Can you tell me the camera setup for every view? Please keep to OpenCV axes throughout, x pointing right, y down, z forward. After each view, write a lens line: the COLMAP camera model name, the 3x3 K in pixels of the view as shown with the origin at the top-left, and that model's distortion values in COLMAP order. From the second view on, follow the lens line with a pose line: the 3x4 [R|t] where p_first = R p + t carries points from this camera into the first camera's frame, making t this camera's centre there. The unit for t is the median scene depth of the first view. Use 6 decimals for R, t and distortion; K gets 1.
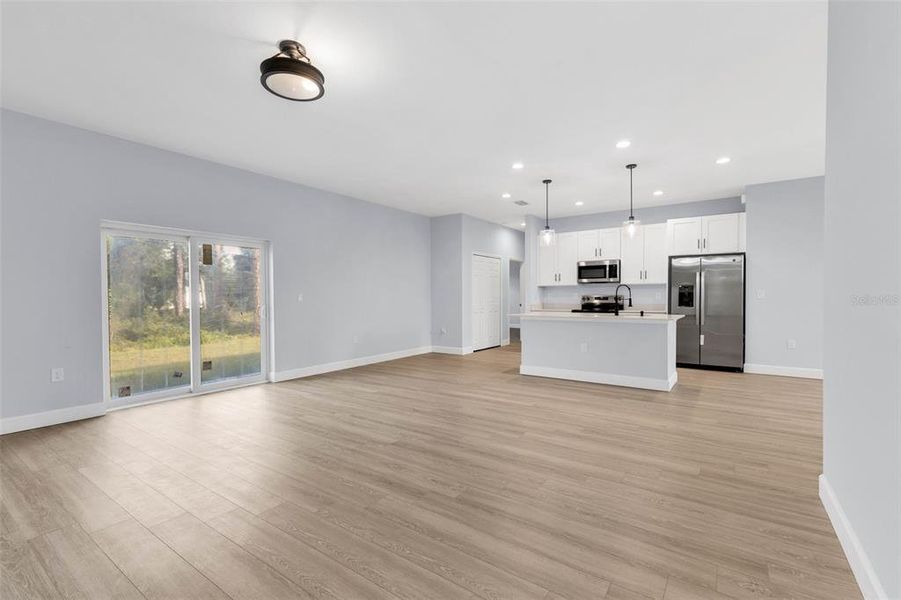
lens RADIAL K [[391.3, 0, 444.6], [0, 391.3, 304.0], [0, 0, 1]] dist [0.002550, 0.000196]
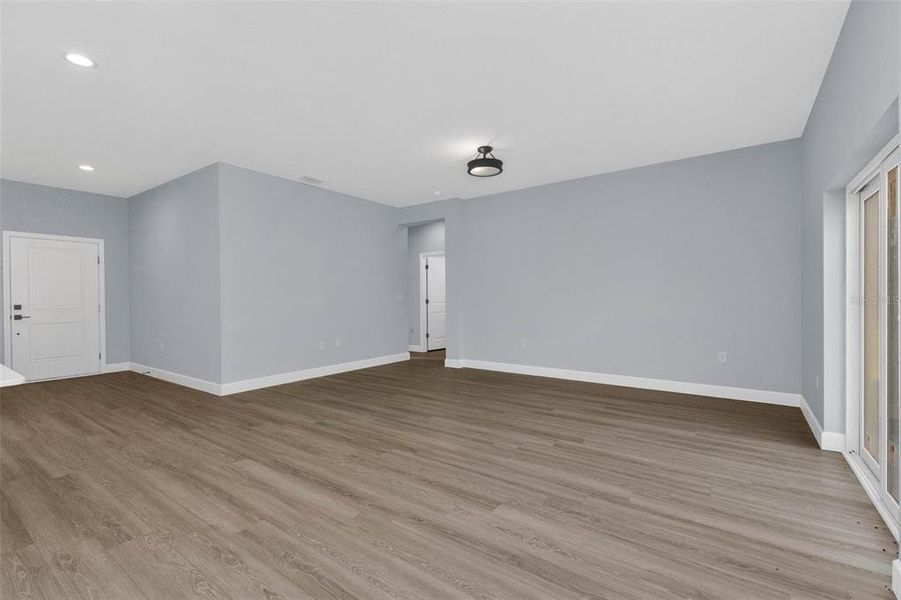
lens RADIAL K [[388.8, 0, 452.3], [0, 388.8, 298.9], [0, 0, 1]] dist [0.012464, 0.000704]
pose [[-0.999898, 0.009829, -0.010328, -0.101023], [0.009576, 0.999661, 0.024202, -0.025899], [0.010563, 0.024100, -0.999654, 1.218245]]
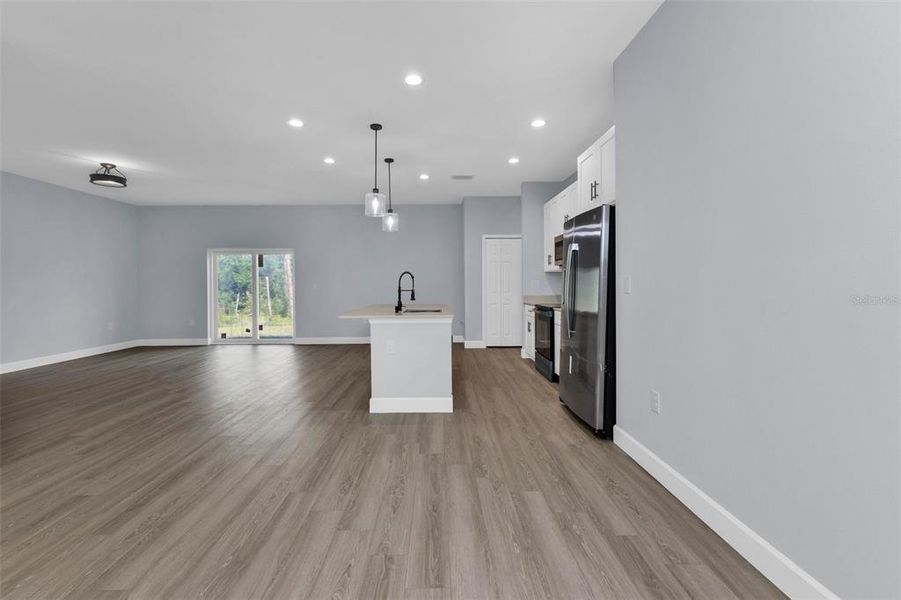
lens RADIAL K [[388.1, 0, 443.1], [0, 388.1, 287.0], [0, 0, 1]] dist [0.001380, 0.000352]
pose [[0.595546, 0.004501, -0.803309, 1.036533], [-0.007546, 0.999972, 0.000009, -0.019574], [0.803286, 0.006056, 0.595563, 0.541043]]
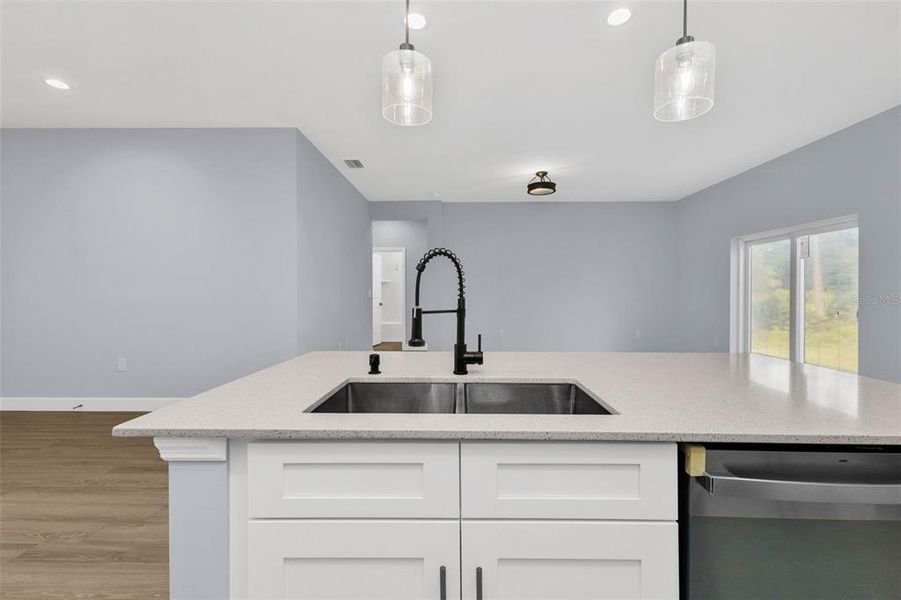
lens RADIAL K [[388.8, 0, 452.3], [0, 388.8, 298.9], [0, 0, 1]] dist [0.012464, 0.000704]
pose [[-0.824224, 0.016097, -0.566035, 0.536717], [-0.006297, 0.999274, 0.037587, -0.033522], [0.566229, 0.034544, -0.823524, 1.109773]]
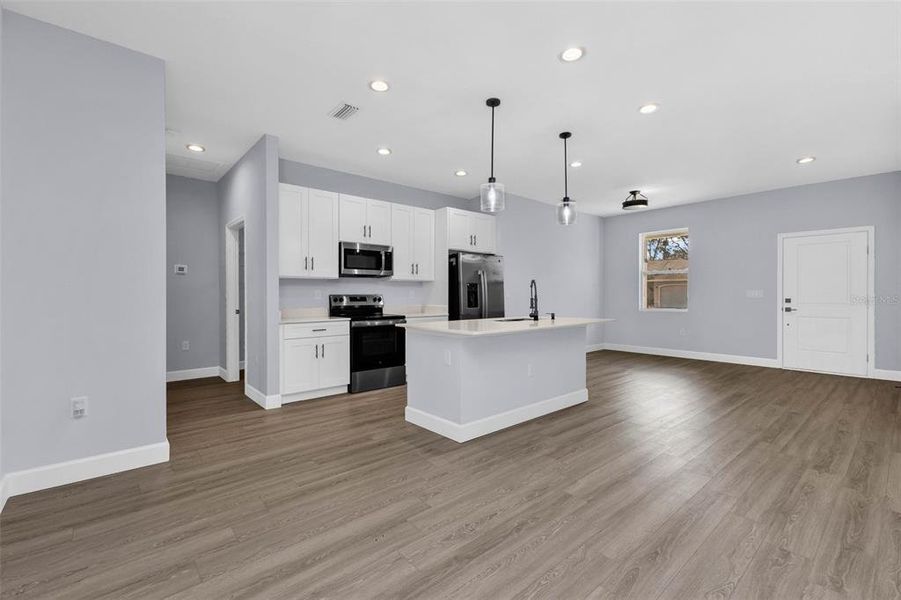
lens RADIAL K [[410.0, 0, 446.4], [0, 410.0, 296.4], [0, 0, 1]] dist [0.002065, 0.000489]
pose [[0.232083, -0.000647, 0.972696, -0.352216], [0.018191, 0.999828, -0.003675, -0.017005], [-0.972526, 0.018548, 0.232055, 0.896606]]
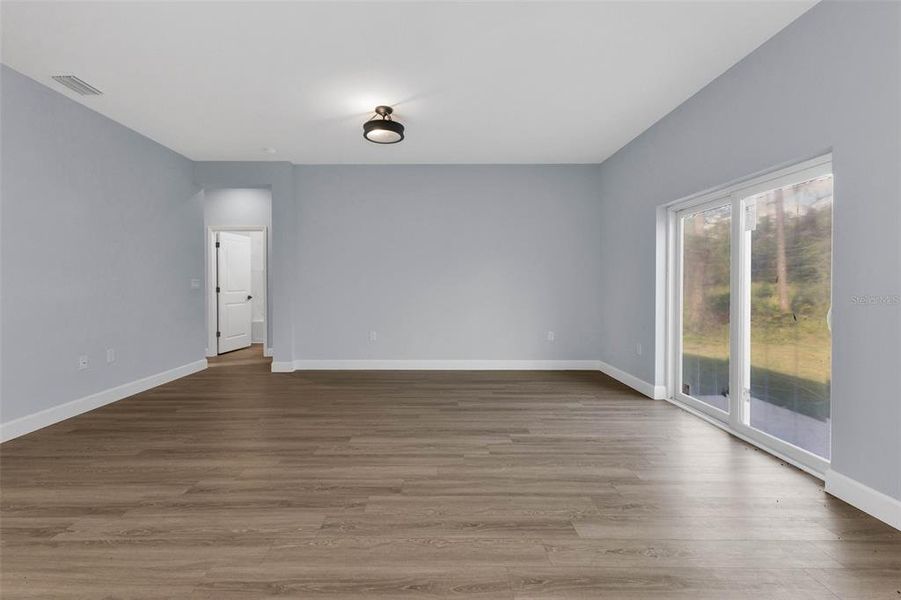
lens RADIAL K [[394.0, 0, 429.4], [0, 394.0, 290.5], [0, 0, 1]] dist [0.008802, -0.000179]
pose [[-0.812618, 0.014071, -0.582626, 0.149635], [-0.008574, 0.999312, 0.036093, -0.026468], [0.582733, 0.034325, -0.811938, 1.035806]]
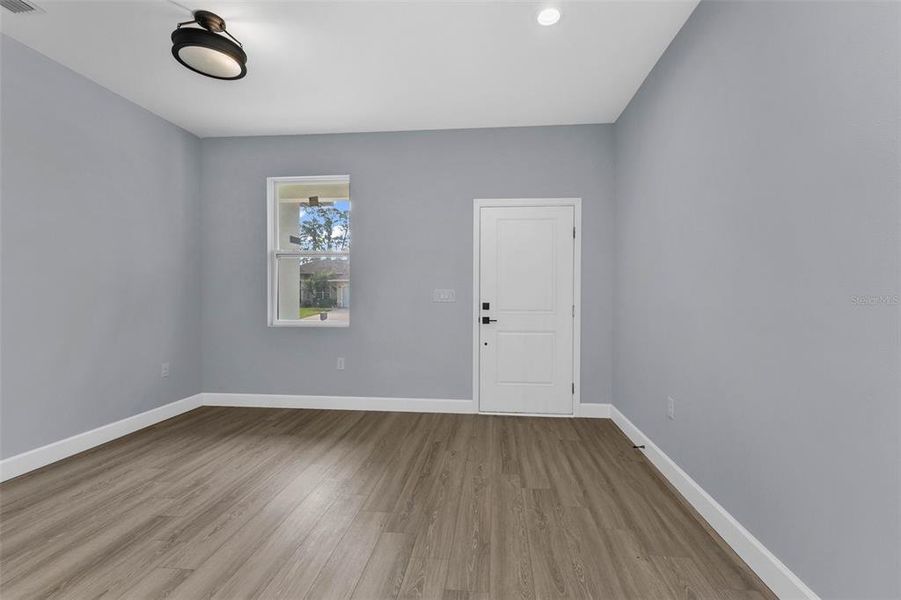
lens RADIAL K [[393.2, 0, 462.0], [0, 393.2, 302.4], [0, 0, 1]] dist [0.001967, 0.000550]
pose [[-0.506136, -0.018625, 0.862253, 0.373368], [0.014732, 0.999434, 0.030236, -0.020425], [-0.862328, 0.028006, -0.505575, 0.635845]]
